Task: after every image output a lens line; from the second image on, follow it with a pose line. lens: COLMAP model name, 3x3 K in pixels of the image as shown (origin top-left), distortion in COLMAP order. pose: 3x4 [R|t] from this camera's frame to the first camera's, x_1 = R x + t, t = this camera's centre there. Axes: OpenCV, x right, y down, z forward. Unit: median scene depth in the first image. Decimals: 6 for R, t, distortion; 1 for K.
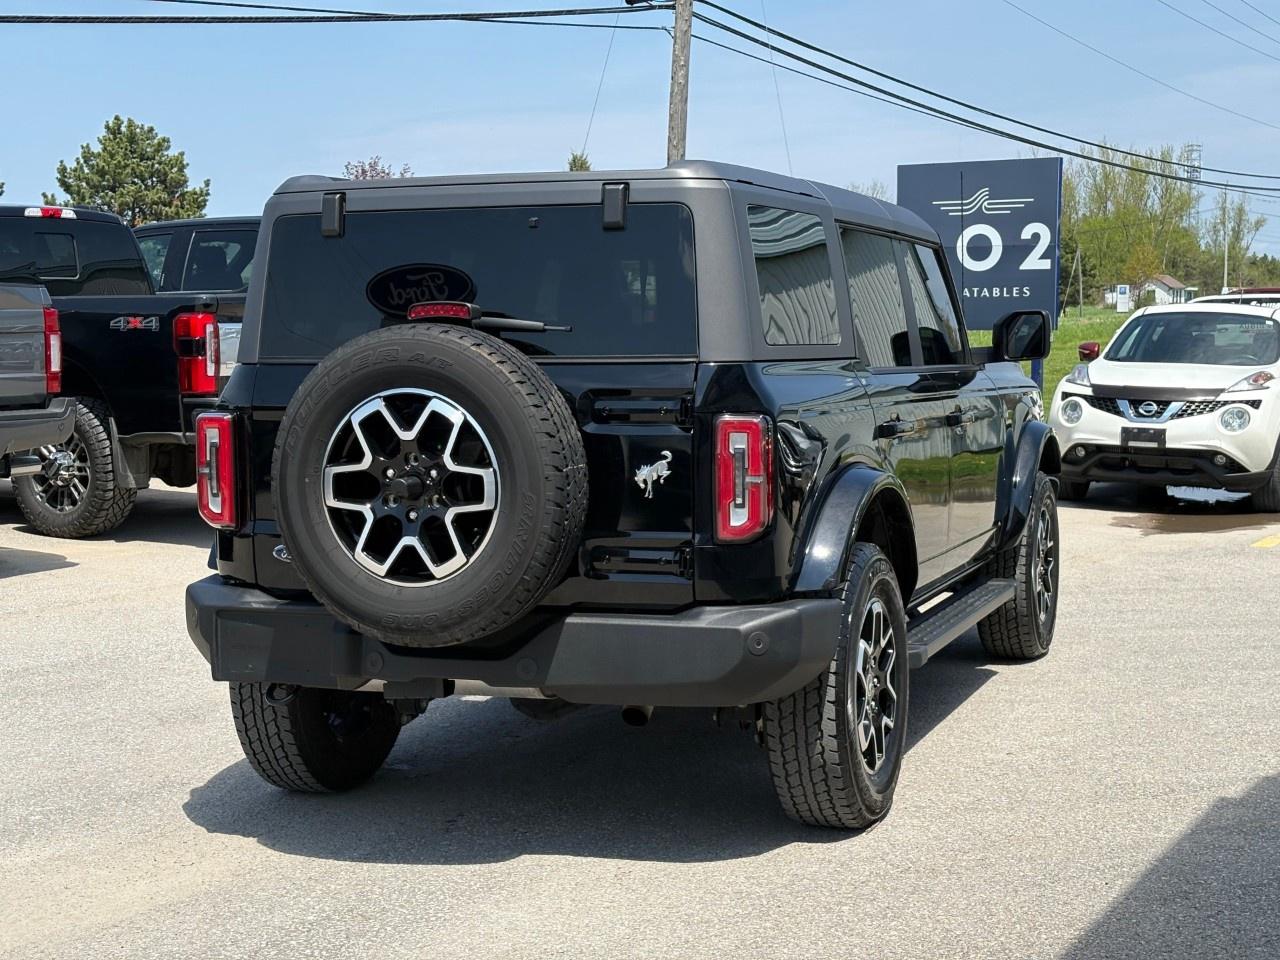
lens RADIAL K [[1856.7, 0, 645.0], [0, 1856.7, 480.4], [0, 0, 1]] dist [0.123074, 0.000000]
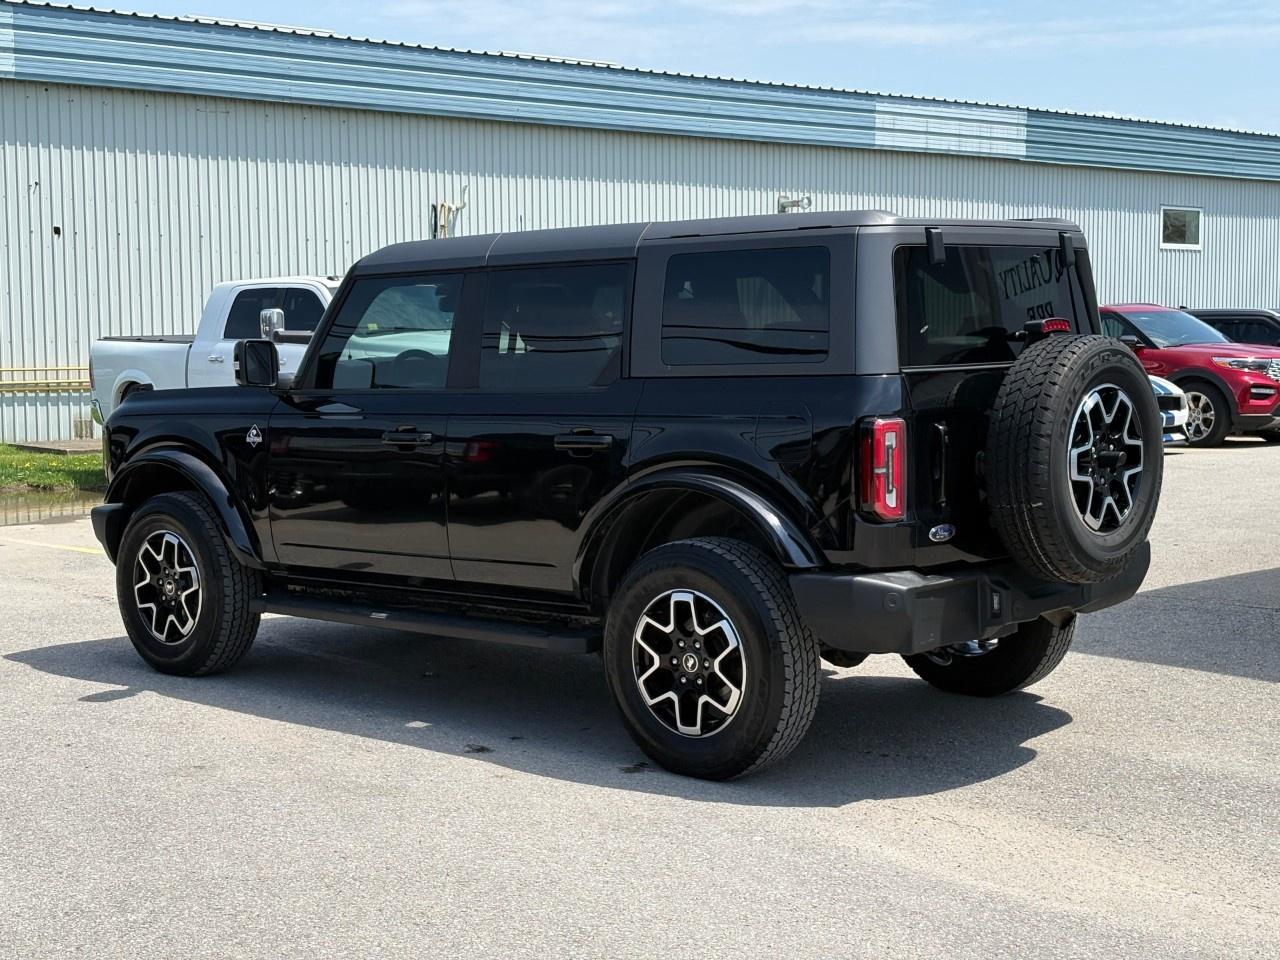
lens RADIAL K [[1856.7, 0, 604.3], [0, 1856.7, 490.7], [0, 0, 1]] dist [0.123074, 0.000000]
pose [[0.406103, -0.075446, 0.910708, -1.456513], [0.087781, 0.995198, 0.043302, -0.061726], [-0.909602, 0.062358, 0.410775, 0.774870]]
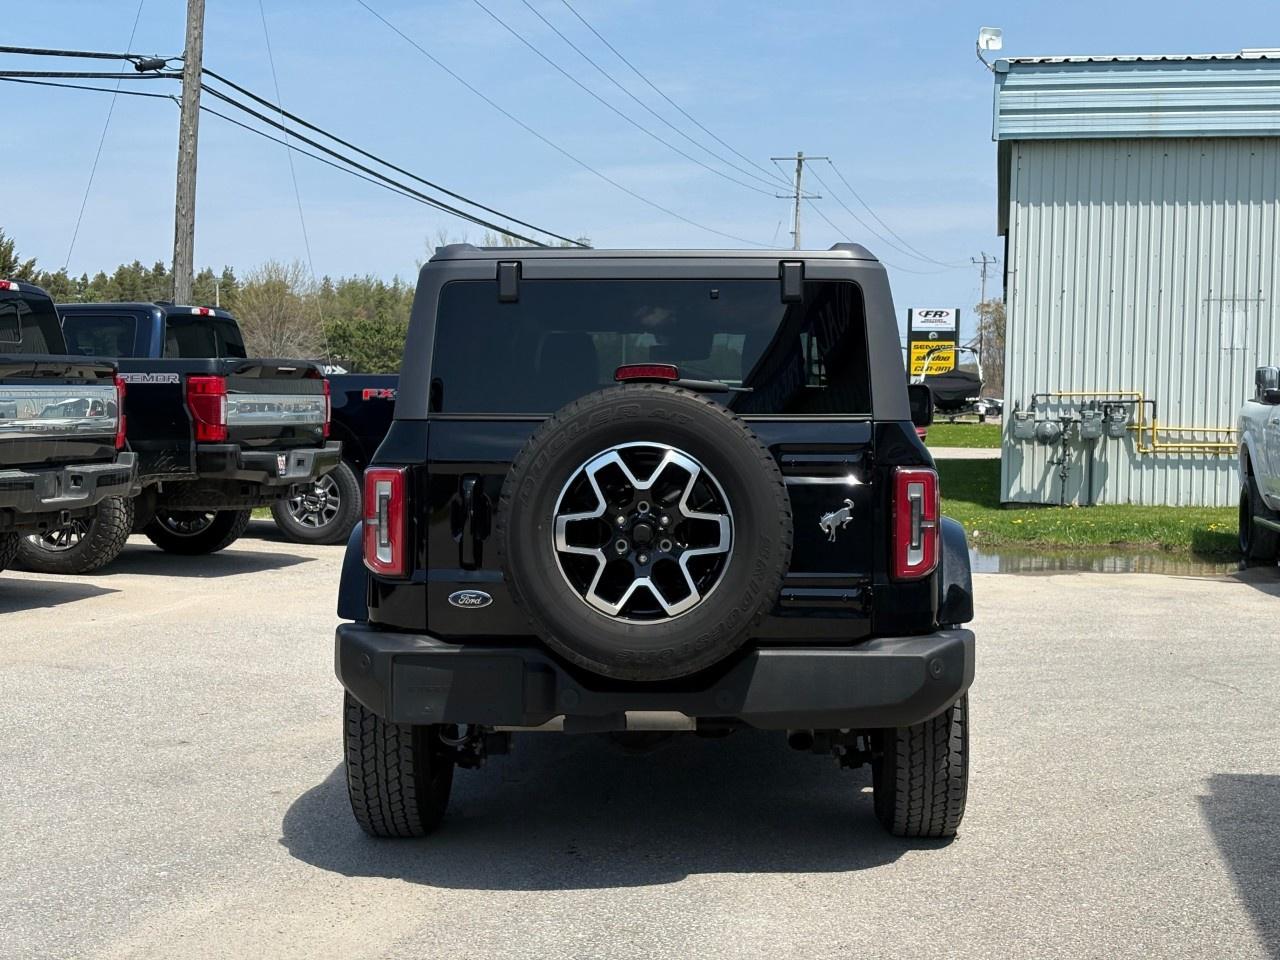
lens RADIAL K [[1856.7, 0, 620.1], [0, 1856.7, 471.0], [0, 0, 1]] dist [0.123074, 0.000000]
pose [[0.955834, 0.003015, 0.293892, -0.454581], [0.010716, 0.998925, -0.045101, 0.016296], [-0.293712, 0.046258, 0.954774, -0.035506]]
